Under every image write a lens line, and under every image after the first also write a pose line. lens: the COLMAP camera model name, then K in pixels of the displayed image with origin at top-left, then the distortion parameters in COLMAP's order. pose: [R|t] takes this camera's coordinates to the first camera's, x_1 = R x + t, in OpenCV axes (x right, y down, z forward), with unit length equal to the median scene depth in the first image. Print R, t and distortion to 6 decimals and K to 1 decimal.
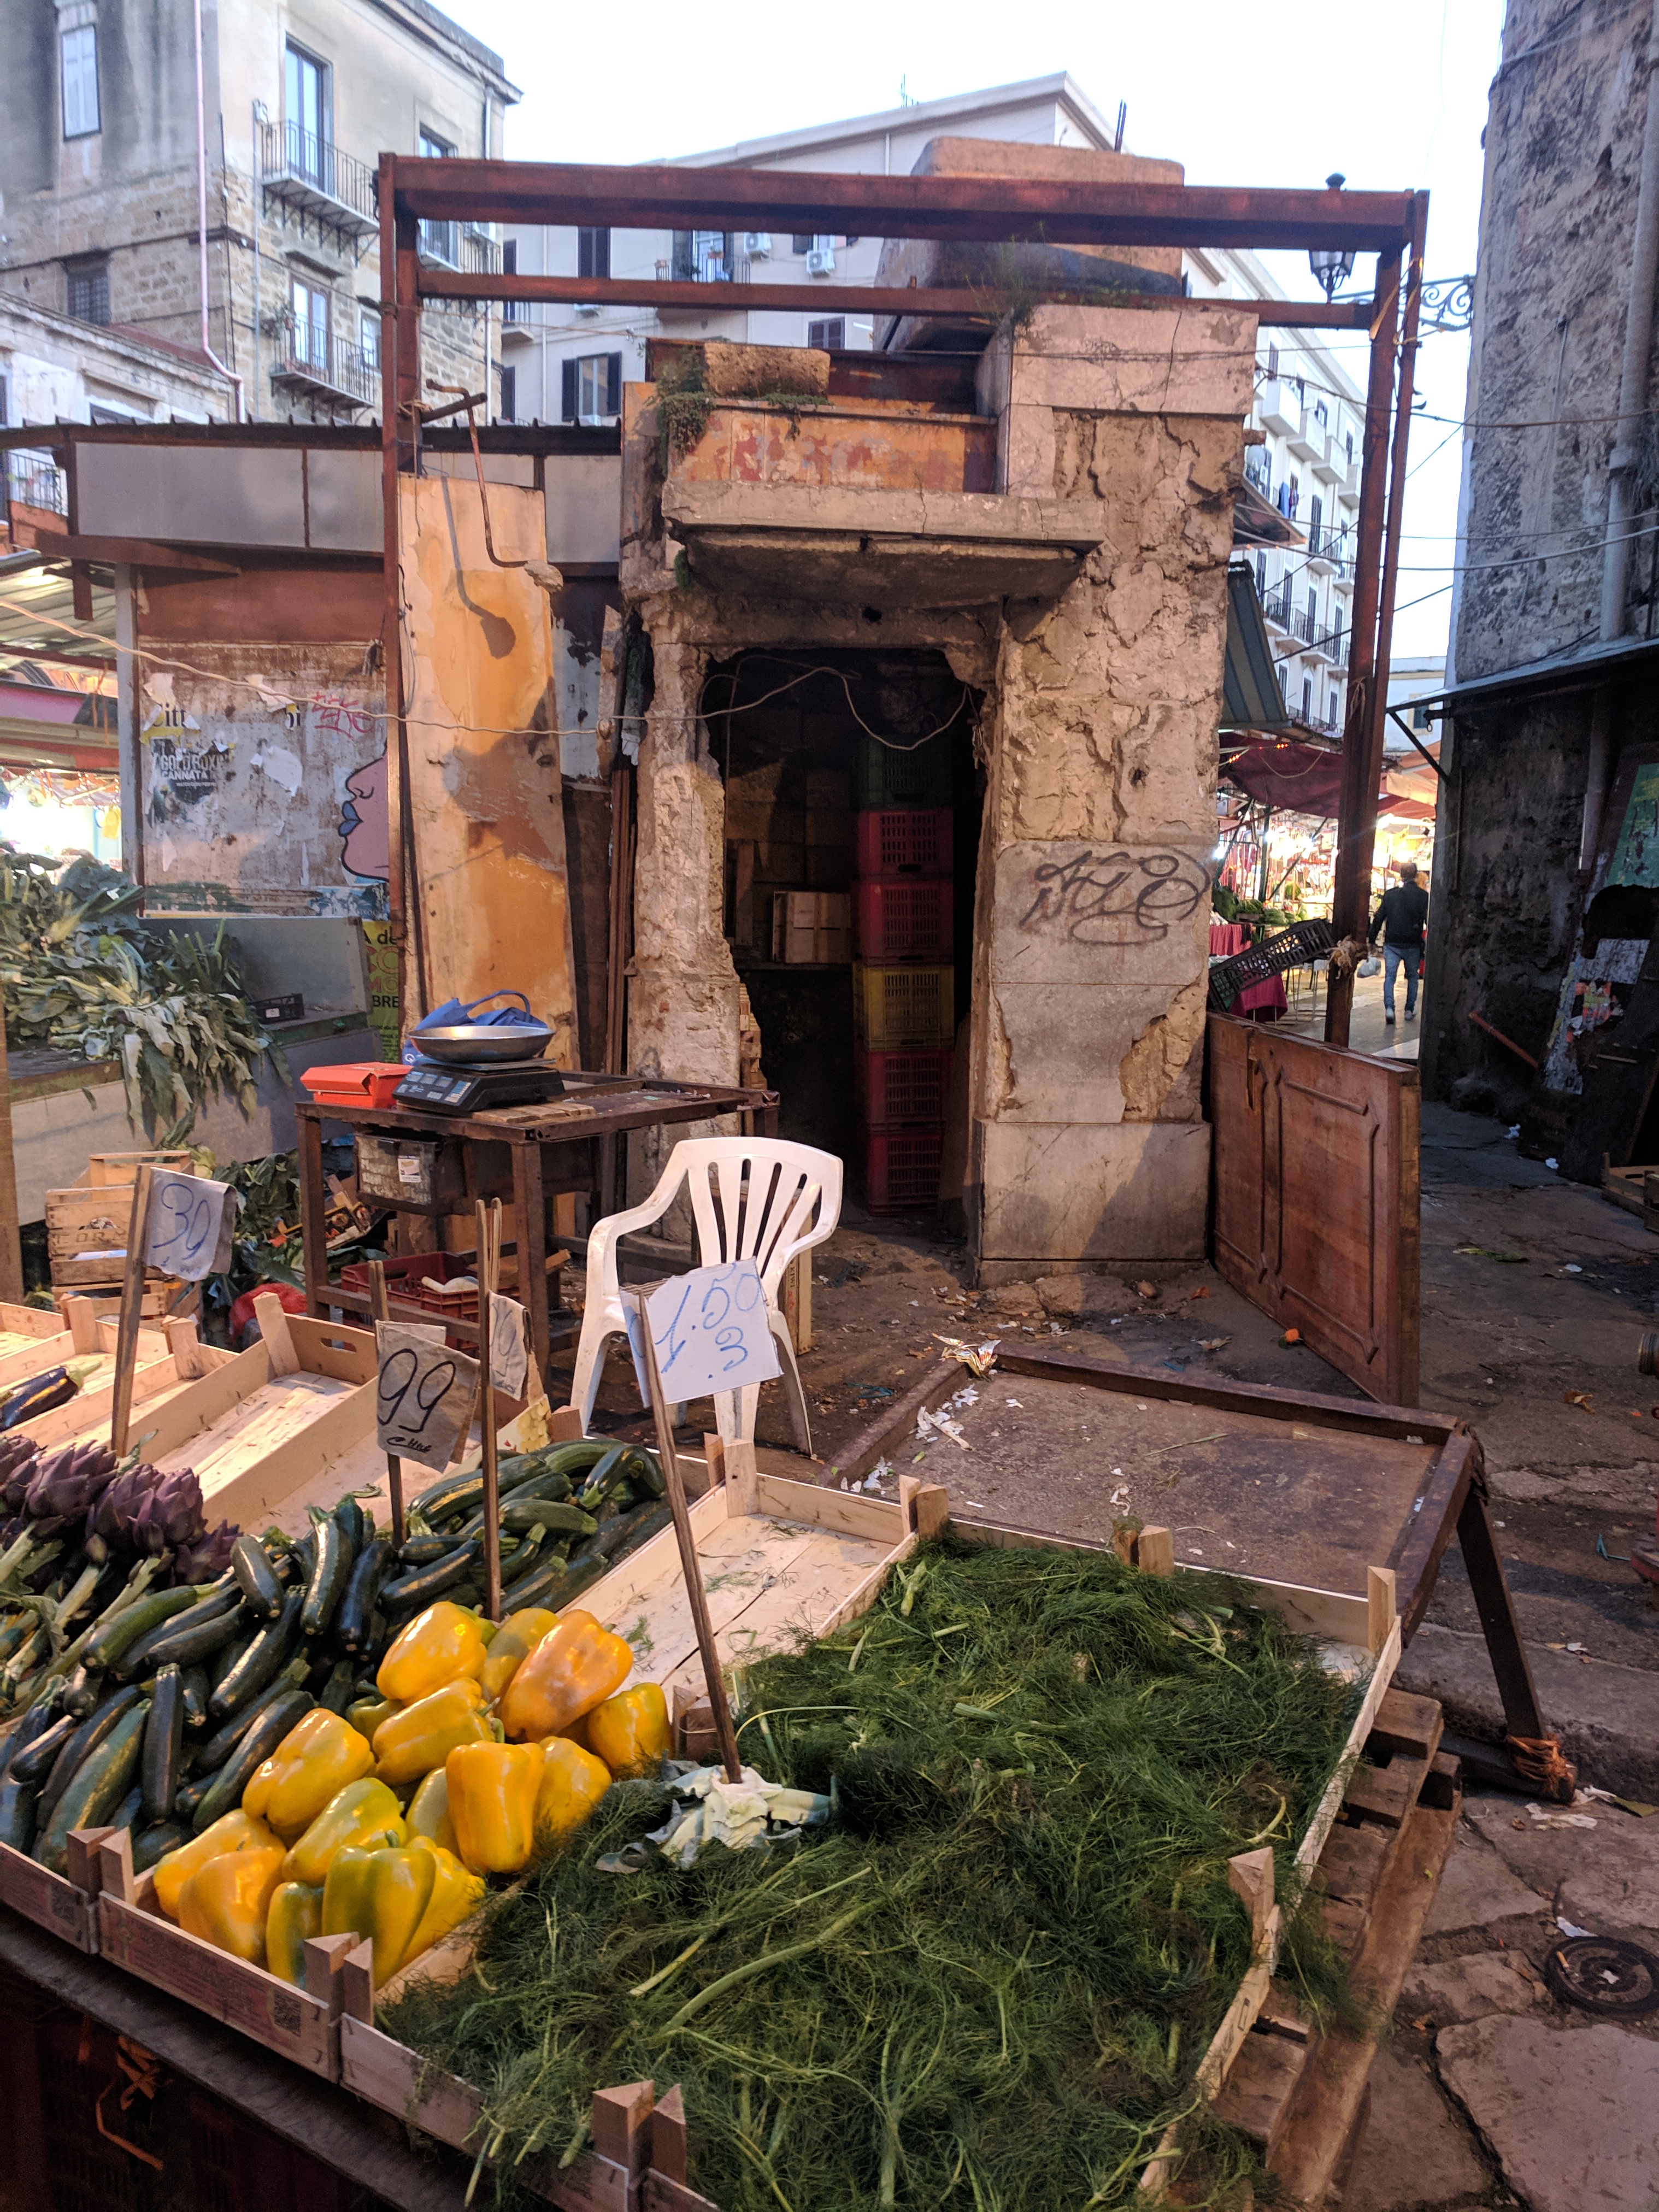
lens RADIAL K [[1660.0, 0, 829.5], [0, 1660.0, 1106.0], [0, 0, 1]] dist [-0.005076, 0.030435]
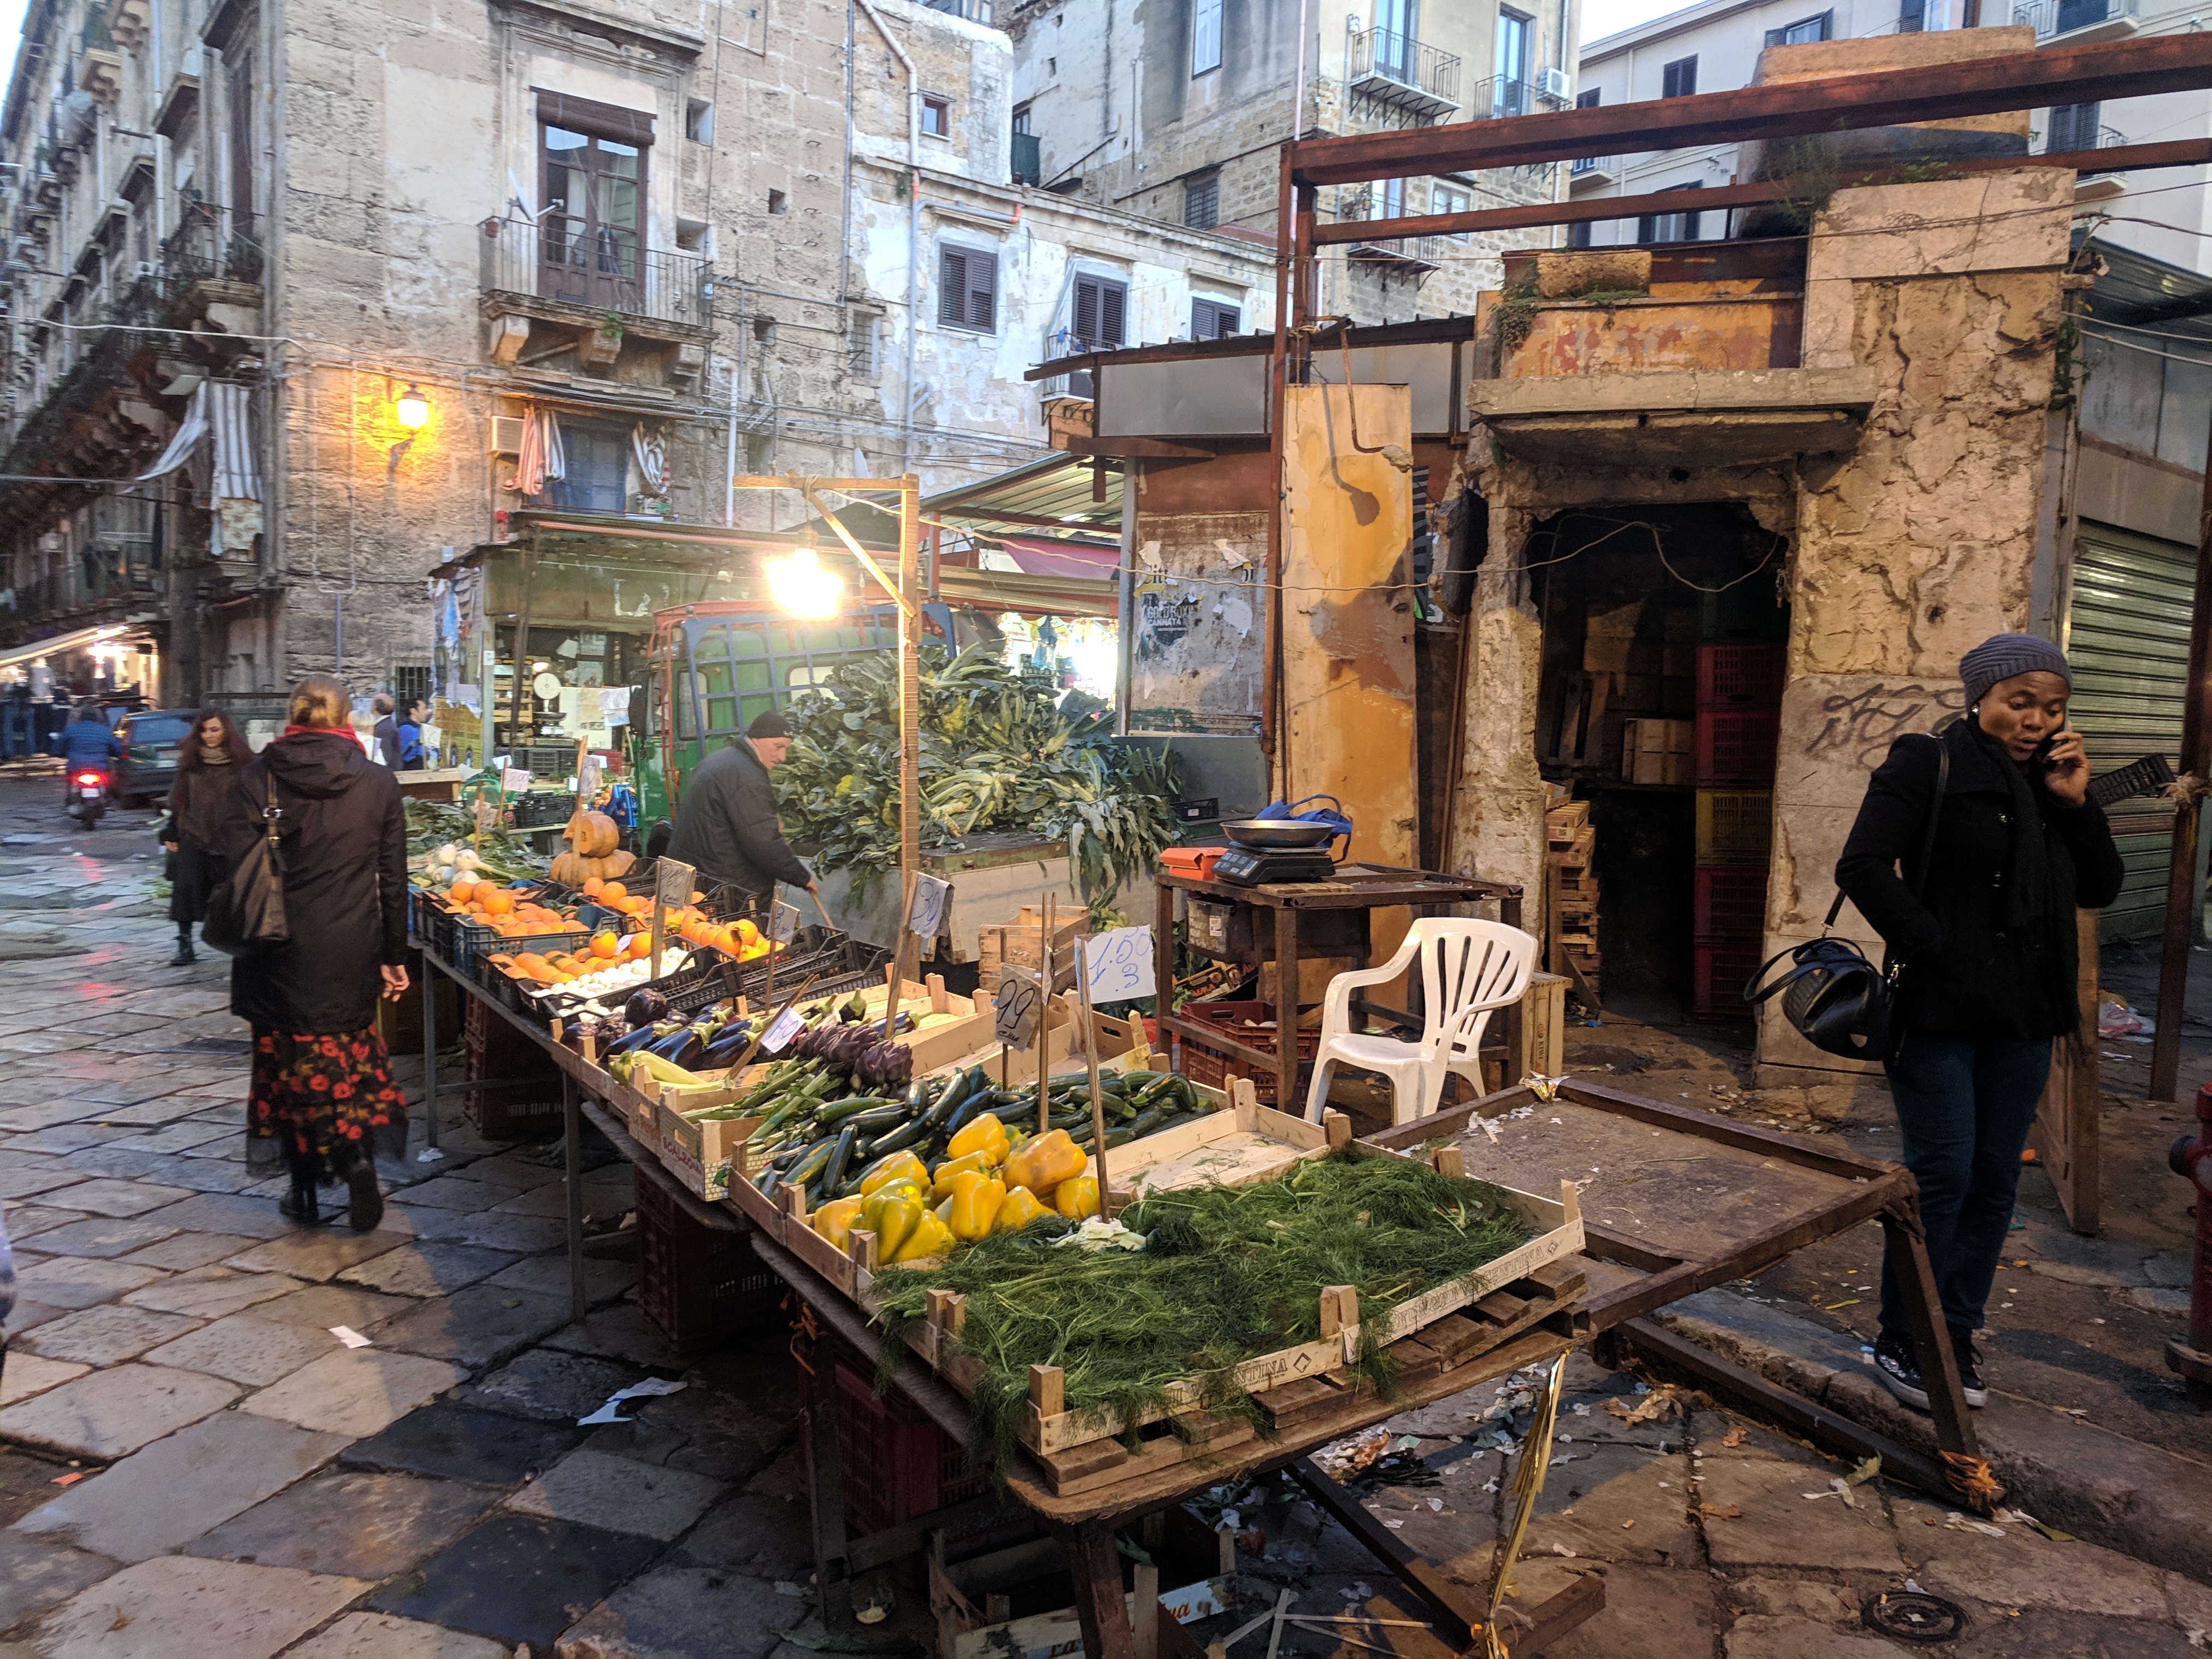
lens RADIAL K [[1660.0, 0, 1106.0], [0, 1660.0, 829.5], [0, 0, 1]] dist [-0.005076, 0.030435]
pose [[0.892234, 0.041867, -0.449629, 0.196336], [-0.069856, 0.996504, -0.045832, 0.021849], [0.446138, 0.072302, 0.892039, -0.158555]]
